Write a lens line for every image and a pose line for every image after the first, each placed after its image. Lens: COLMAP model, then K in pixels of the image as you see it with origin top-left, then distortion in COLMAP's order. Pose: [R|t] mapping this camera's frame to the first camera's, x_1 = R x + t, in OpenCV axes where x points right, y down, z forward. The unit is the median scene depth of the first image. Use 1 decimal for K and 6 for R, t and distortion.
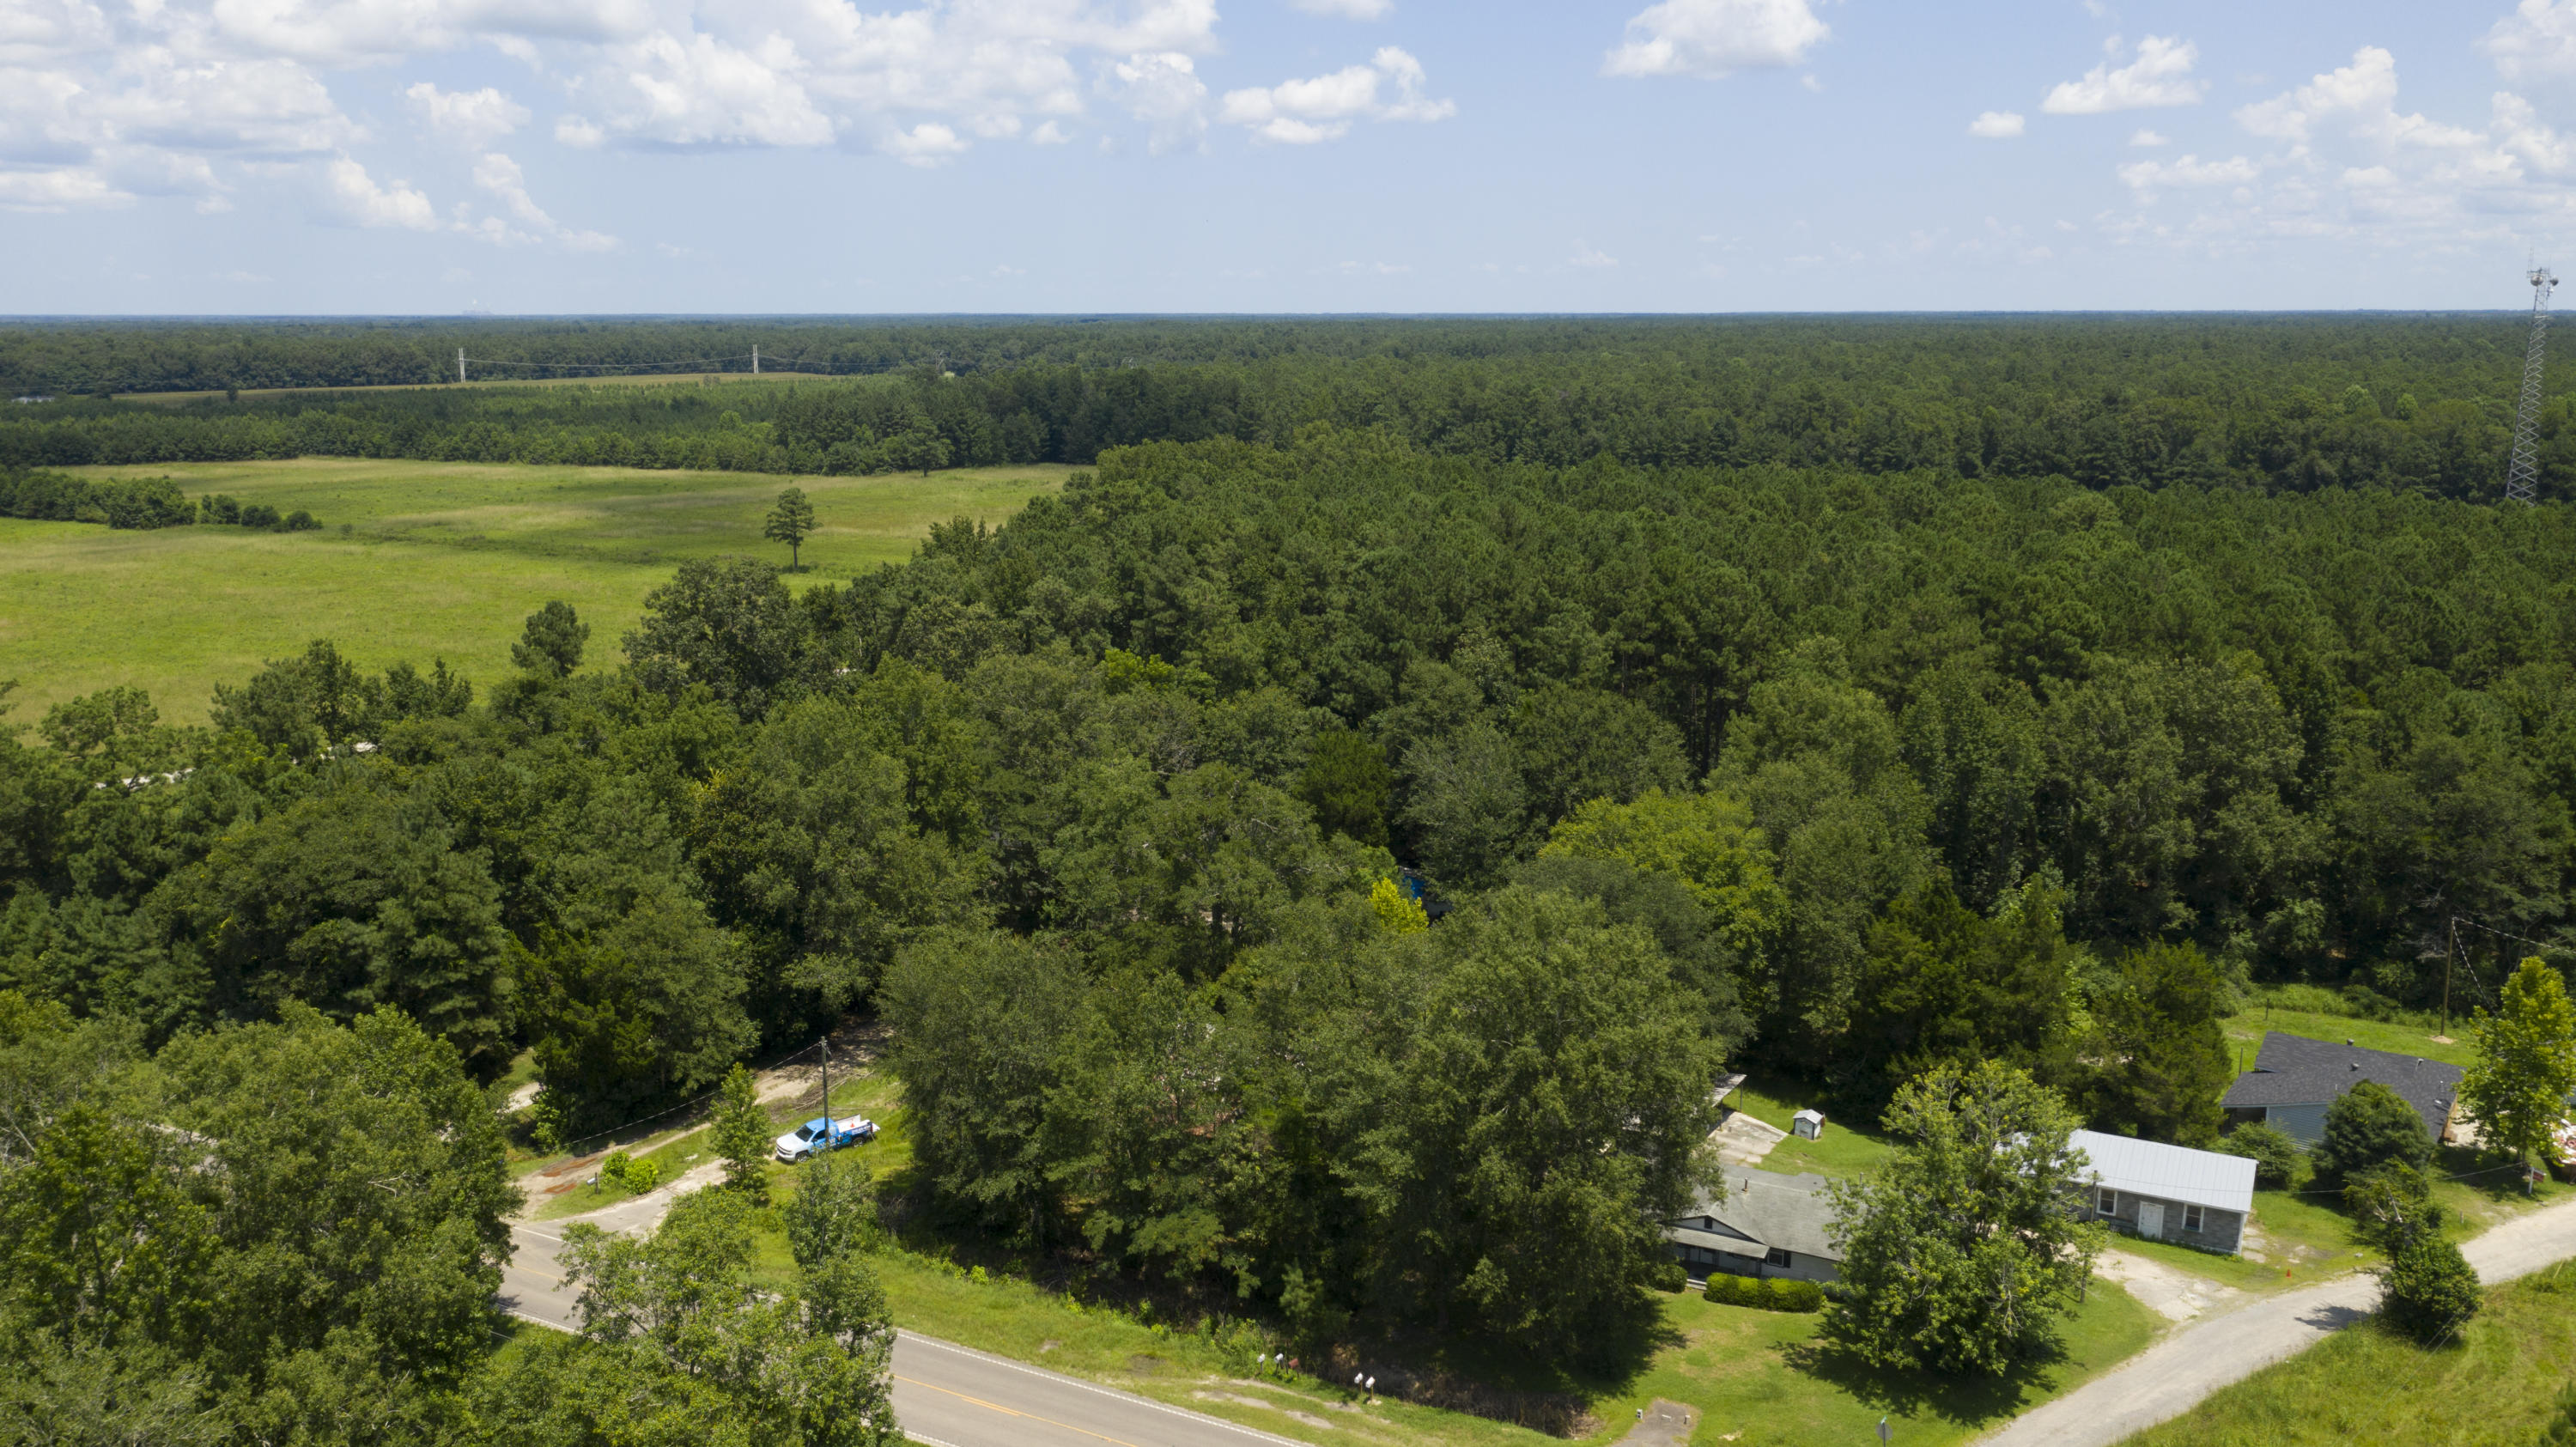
lens RADIAL K [[2044.1, 0, 1284.1], [0, 2044.1, 735.1], [0, 0, 1]] dist [-0.004619, 0.008108]
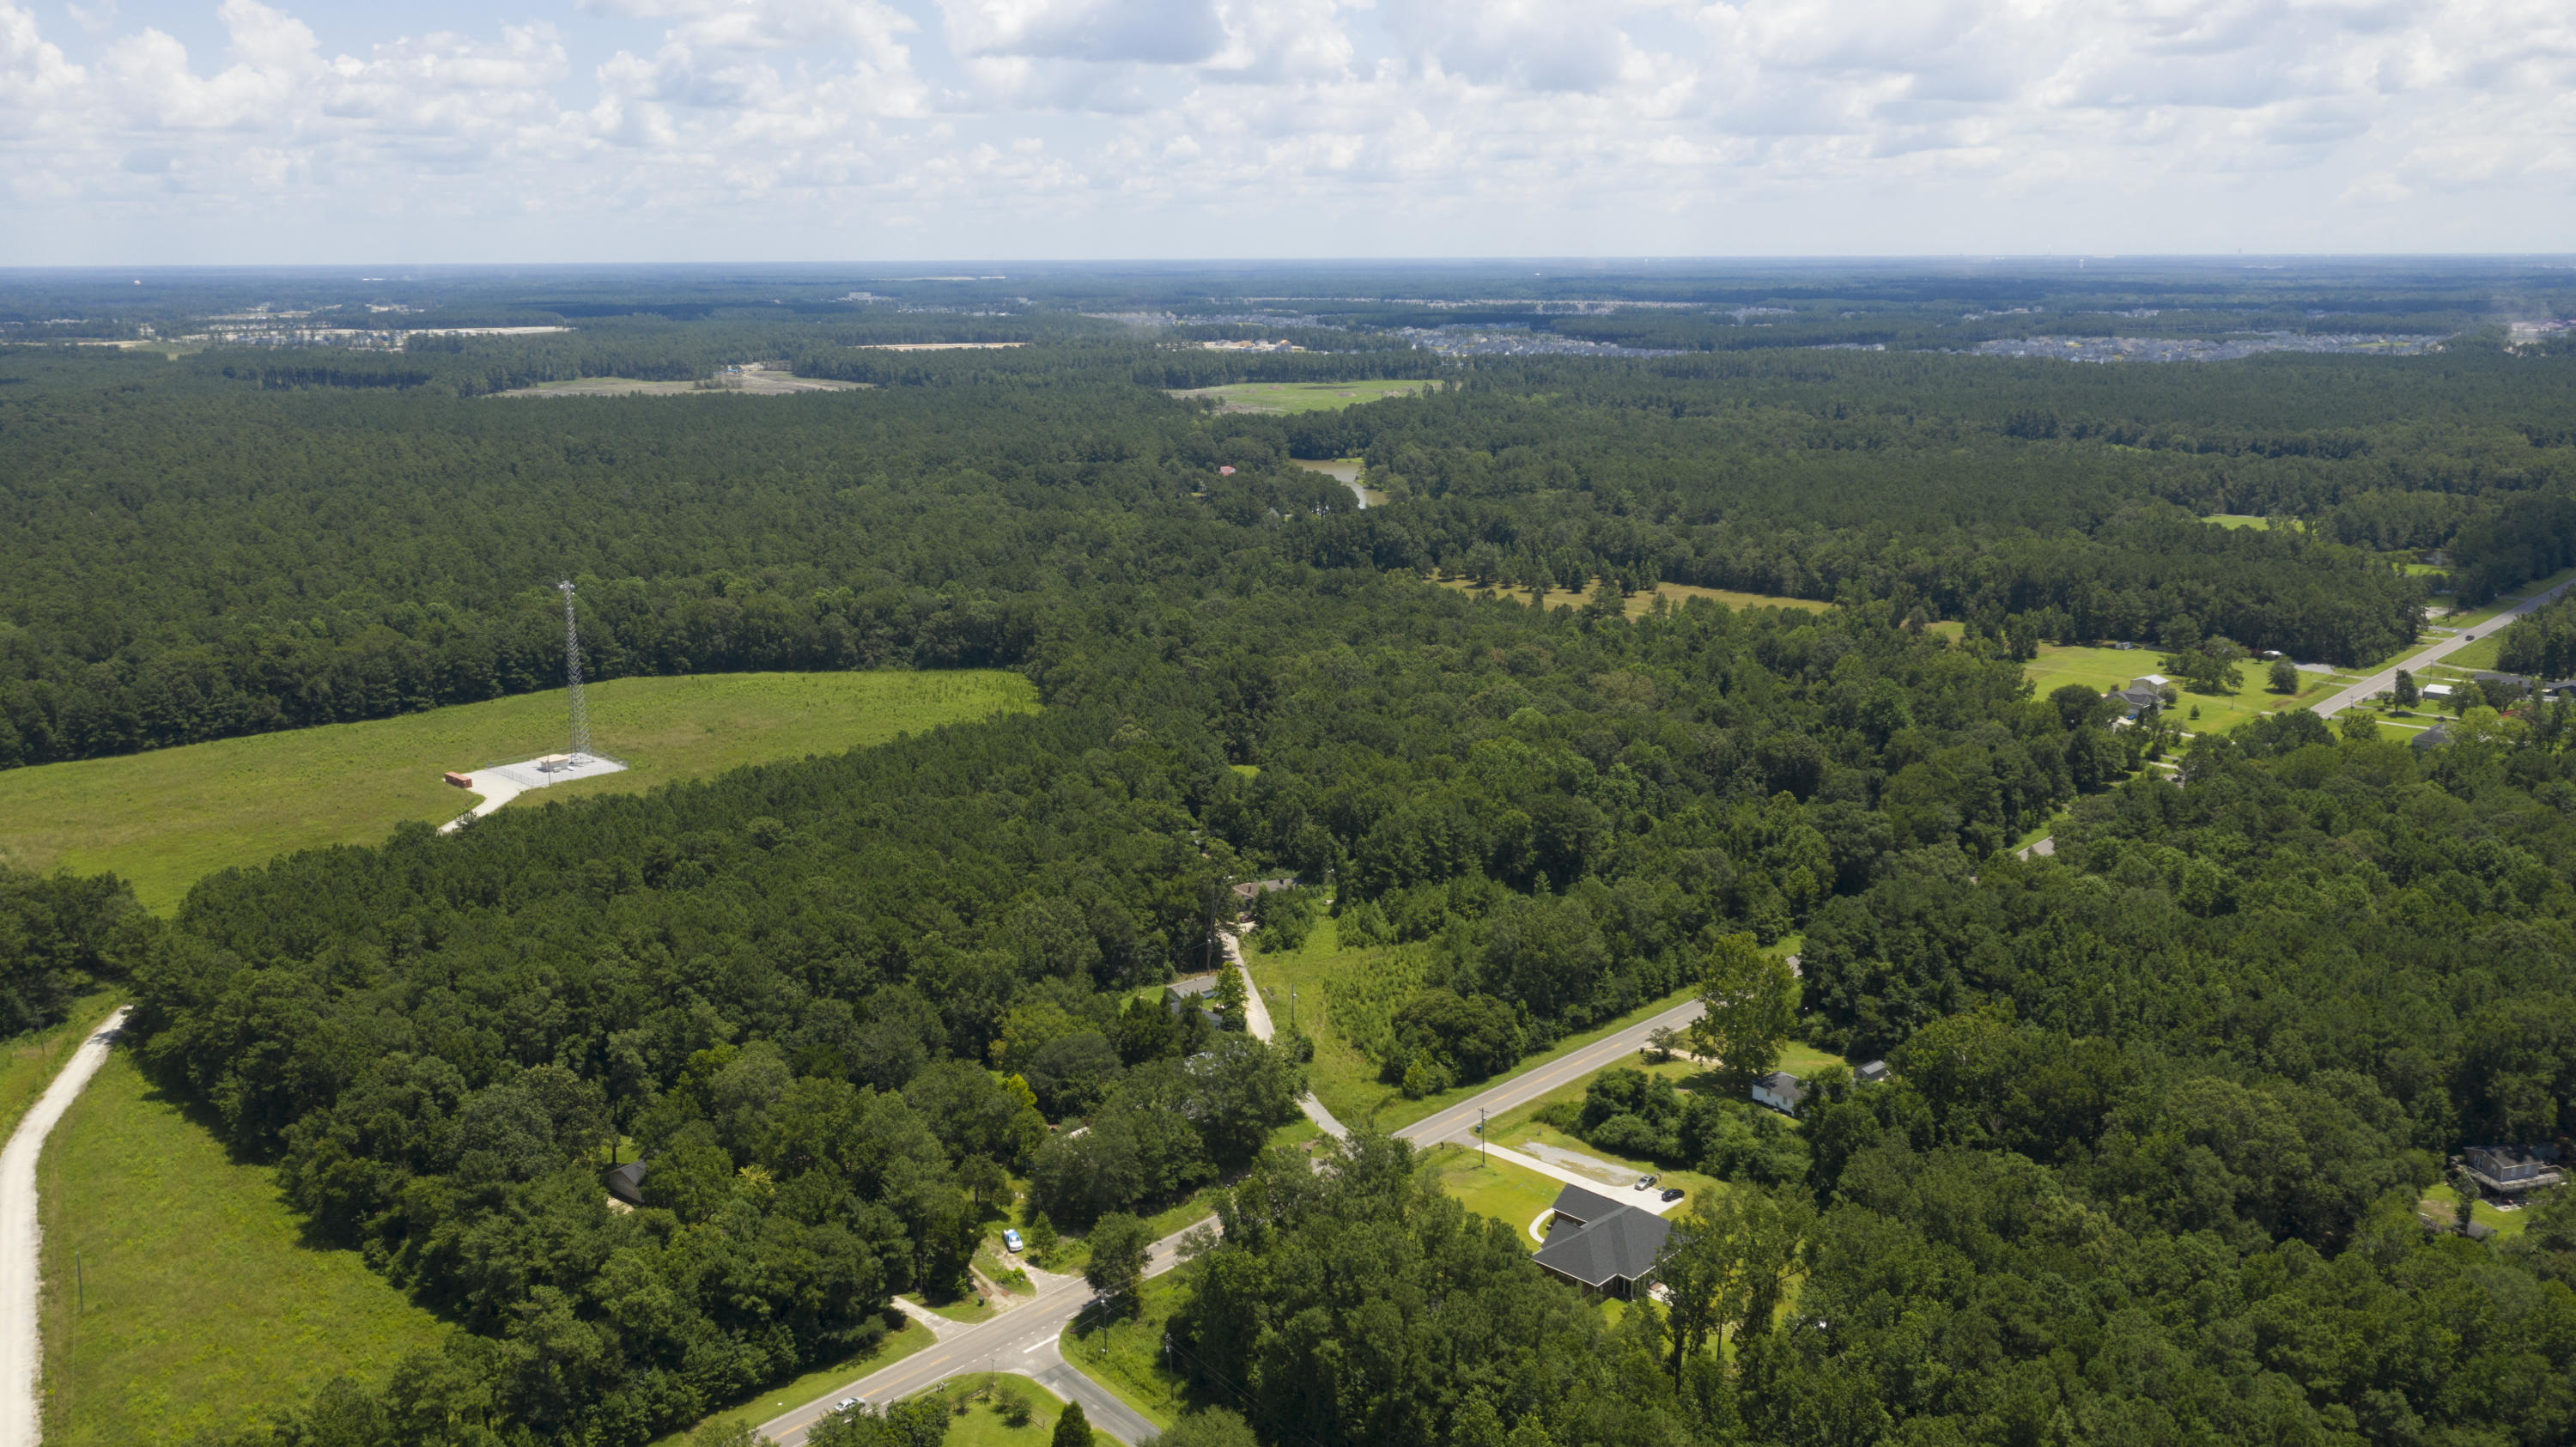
lens RADIAL K [[2025.4, 0, 1289.4], [0, 2025.4, 766.3], [0, 0, 1]] dist [-0.007530, 0.006178]
pose [[0.279171, -0.235144, 0.931005, -2.168716], [0.197846, 0.962836, 0.183857, -0.717035], [-0.939638, 0.132868, 0.315318, -0.200359]]
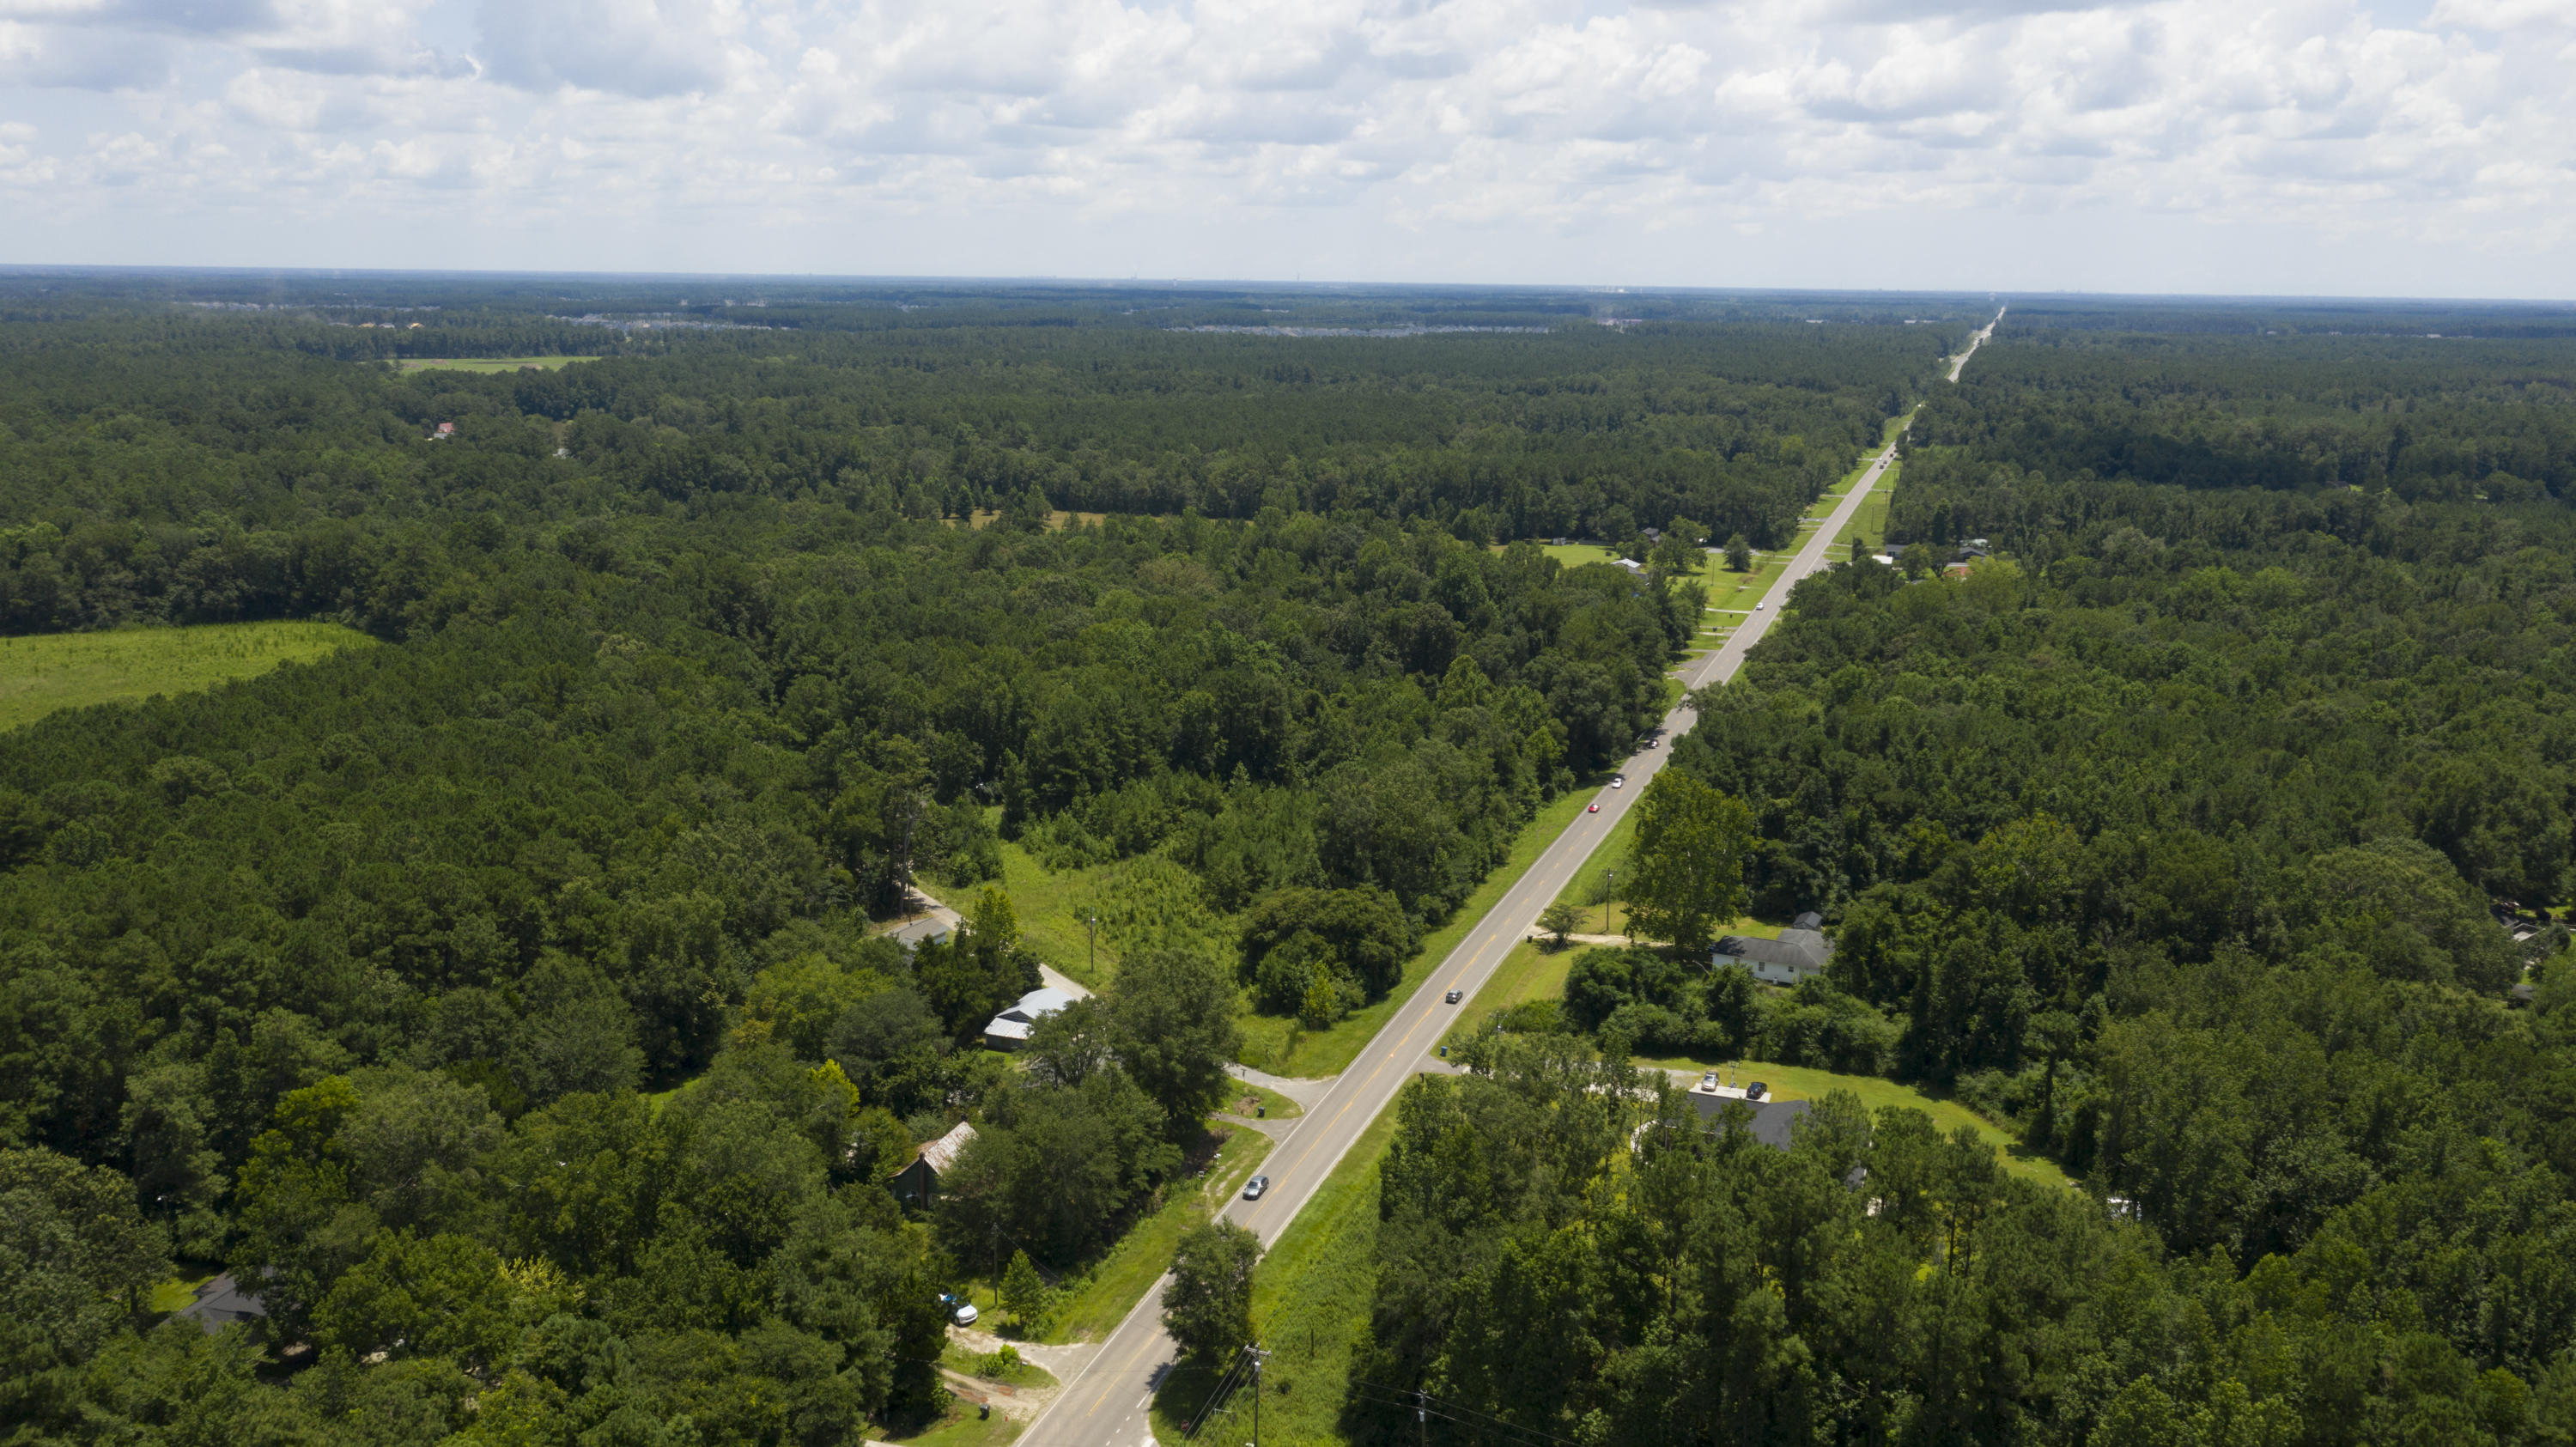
lens RADIAL K [[2035.8, 0, 1282.5], [0, 2035.8, 743.8], [0, 0, 1]] dist [-0.004305, 0.003417]
pose [[-0.137521, -0.221669, 0.965376, -1.546956], [0.187435, 0.951203, 0.245115, -0.514286], [-0.972603, 0.214653, -0.089262, 0.728852]]
